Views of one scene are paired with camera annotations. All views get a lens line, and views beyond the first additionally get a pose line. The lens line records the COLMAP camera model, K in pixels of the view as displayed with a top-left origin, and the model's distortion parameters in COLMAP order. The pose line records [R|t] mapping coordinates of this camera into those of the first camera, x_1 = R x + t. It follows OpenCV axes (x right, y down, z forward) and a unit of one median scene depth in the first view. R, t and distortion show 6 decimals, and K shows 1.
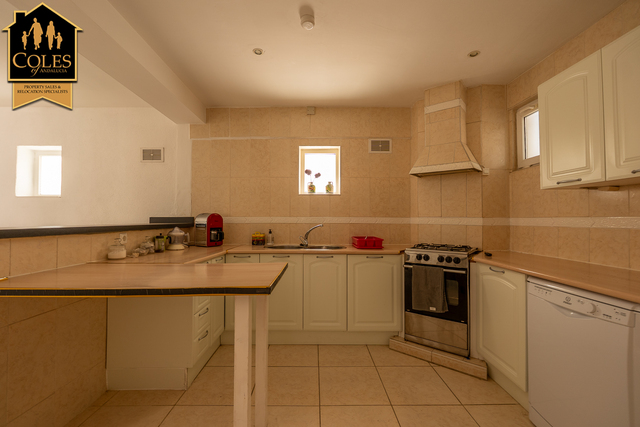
lens RADIAL K [[271.8, 0, 318.1], [0, 271.8, 213.8], [0, 0, 1]] dist [-0.003215, -0.000543]
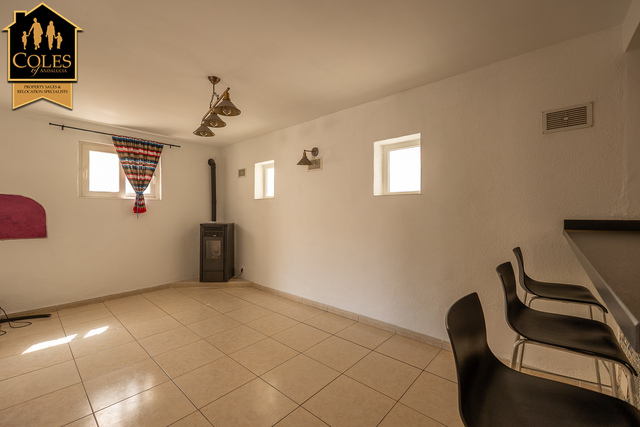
lens RADIAL K [[271.8, 0, 318.1], [0, 271.8, 213.8], [0, 0, 1]] dist [-0.003215, -0.000543]
pose [[0.731147, 0.001749, -0.682218, -0.606678], [0.020915, 0.999469, 0.024978, -0.028216], [0.681899, -0.032532, 0.730722, 0.159815]]
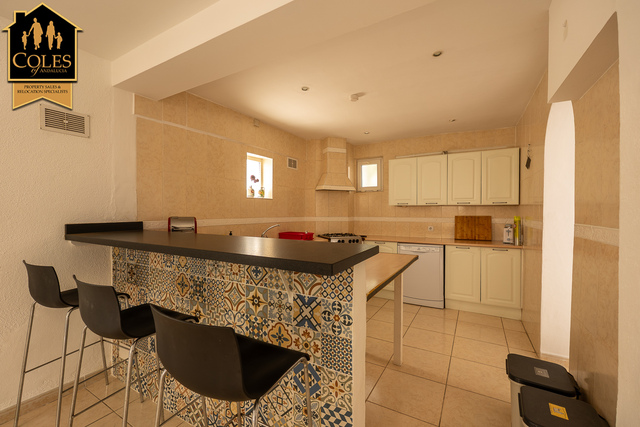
lens RADIAL K [[271.8, 0, 318.1], [0, 271.8, 213.8], [0, 0, 1]] dist [-0.003215, -0.000543]
pose [[0.511852, -0.009500, 0.859021, -0.850160], [-0.017031, 0.999630, 0.021203, -0.033691], [-0.858905, -0.025483, 0.511501, 0.201357]]
